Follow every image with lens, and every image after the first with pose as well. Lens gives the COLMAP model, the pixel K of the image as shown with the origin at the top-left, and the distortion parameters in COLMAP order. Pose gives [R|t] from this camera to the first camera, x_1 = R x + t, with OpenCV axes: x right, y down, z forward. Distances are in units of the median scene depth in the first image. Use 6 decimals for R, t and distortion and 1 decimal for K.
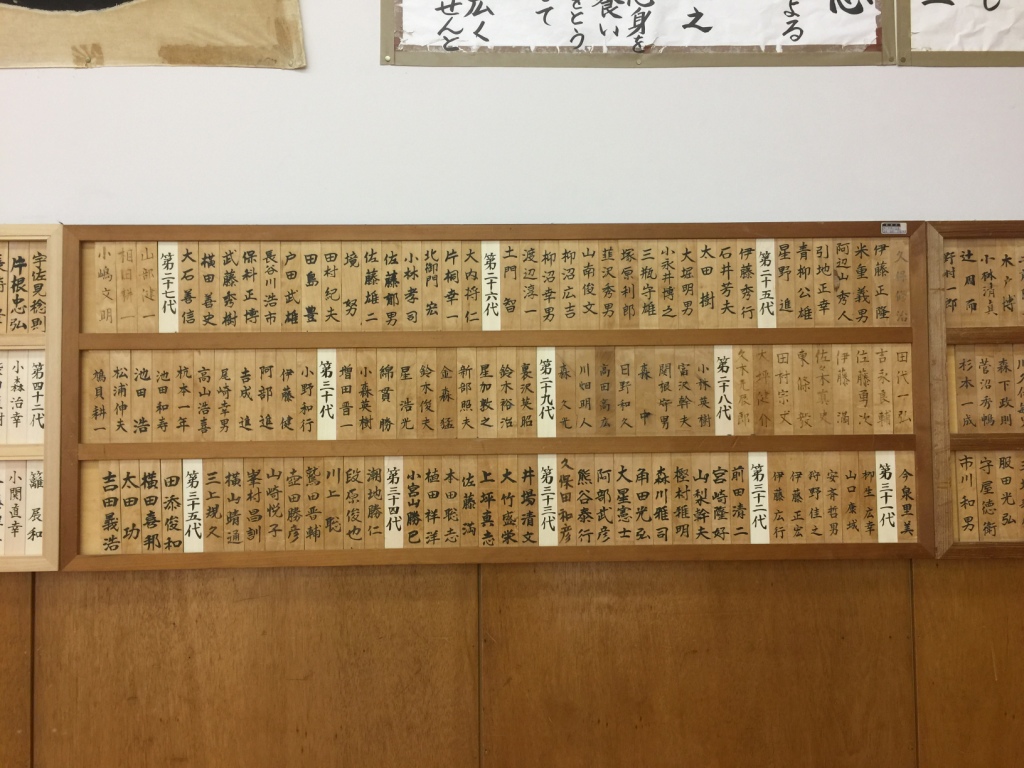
lens RADIAL K [[861.3, 0, 512.0], [0, 861.3, 384.0], [0, 0, 1]] dist [0.075928, -0.088170]
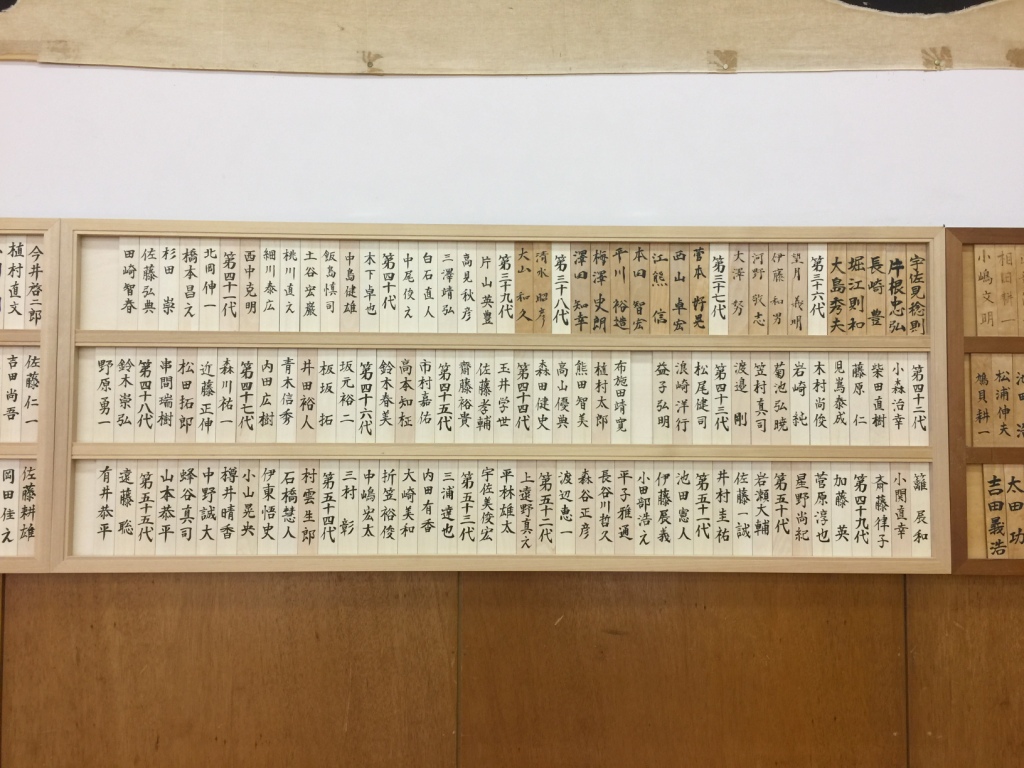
lens RADIAL K [[884.8, 0, 512.0], [0, 884.8, 384.0], [0, 0, 1]] dist [0.070928, -0.094552]
pose [[0.999805, 0.016416, -0.010961, -1.003135], [-0.016471, 0.999852, -0.004922, 0.010173], [0.010878, 0.005101, 0.999928, -0.029117]]
